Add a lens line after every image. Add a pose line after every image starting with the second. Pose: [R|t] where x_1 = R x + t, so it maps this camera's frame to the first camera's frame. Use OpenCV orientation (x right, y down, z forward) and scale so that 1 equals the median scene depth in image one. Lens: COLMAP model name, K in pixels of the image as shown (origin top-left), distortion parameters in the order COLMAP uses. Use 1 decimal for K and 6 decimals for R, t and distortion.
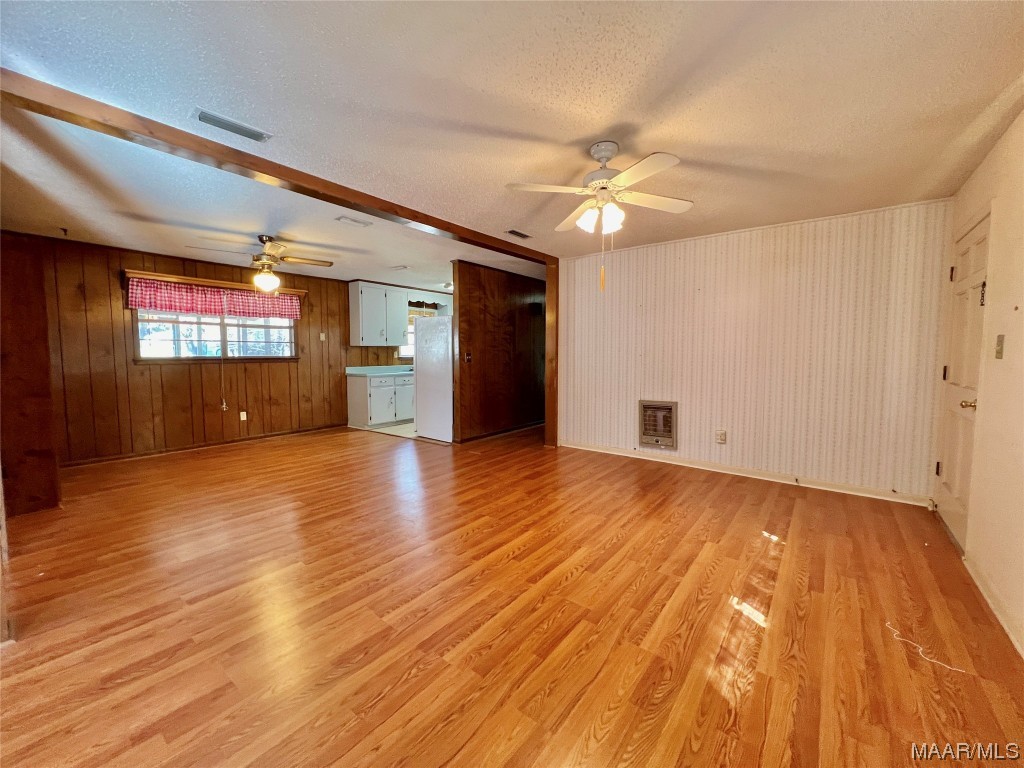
lens RADIAL K [[409.6, 0, 511.8], [0, 409.6, 381.5], [0, 0, 1]] dist [-0.002140, 0.000652]
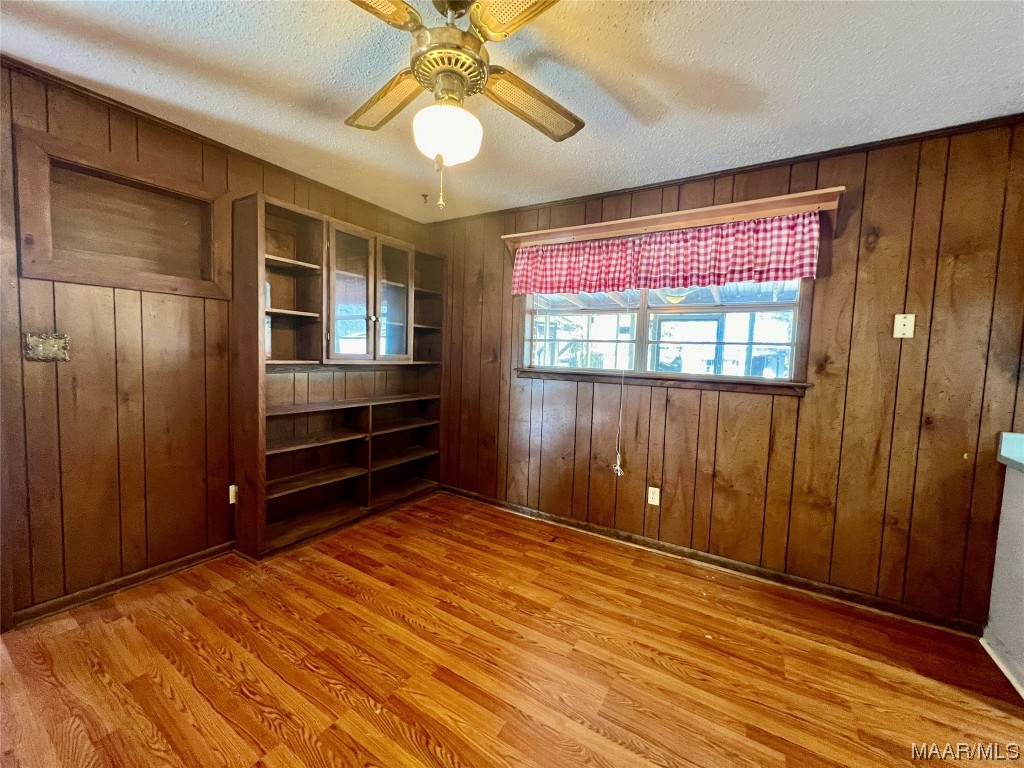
lens RADIAL K [[409.6, 0, 509.0], [0, 409.6, 382.5], [0, 0, 1]] dist [-0.002140, 0.000652]
pose [[0.104247, 0.070685, -0.992036, -0.243793], [-0.106545, 0.992525, 0.059524, -0.071140], [0.988828, 0.099492, 0.110999, 0.913546]]
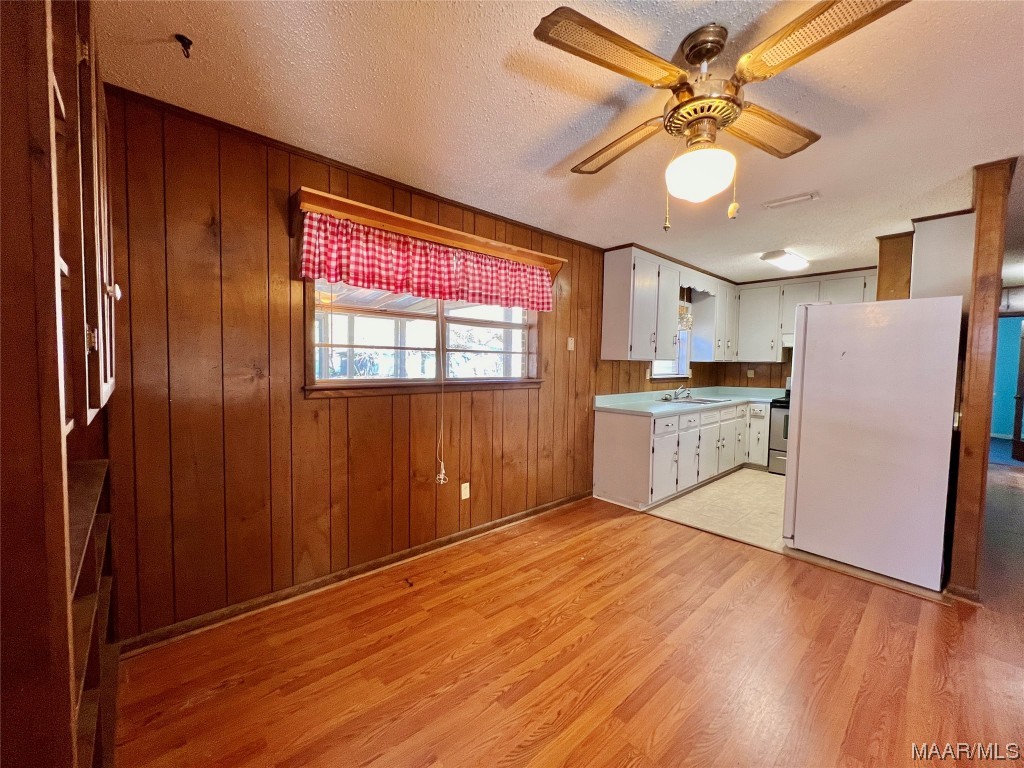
lens RADIAL K [[409.6, 0, 511.3], [0, 409.6, 381.8], [0, 0, 1]] dist [-0.002140, 0.000652]
pose [[0.985530, 0.024476, -0.167726, -0.612156], [-0.028258, 0.999397, -0.020198, -0.057499], [0.167130, 0.024645, 0.985627, 0.578235]]
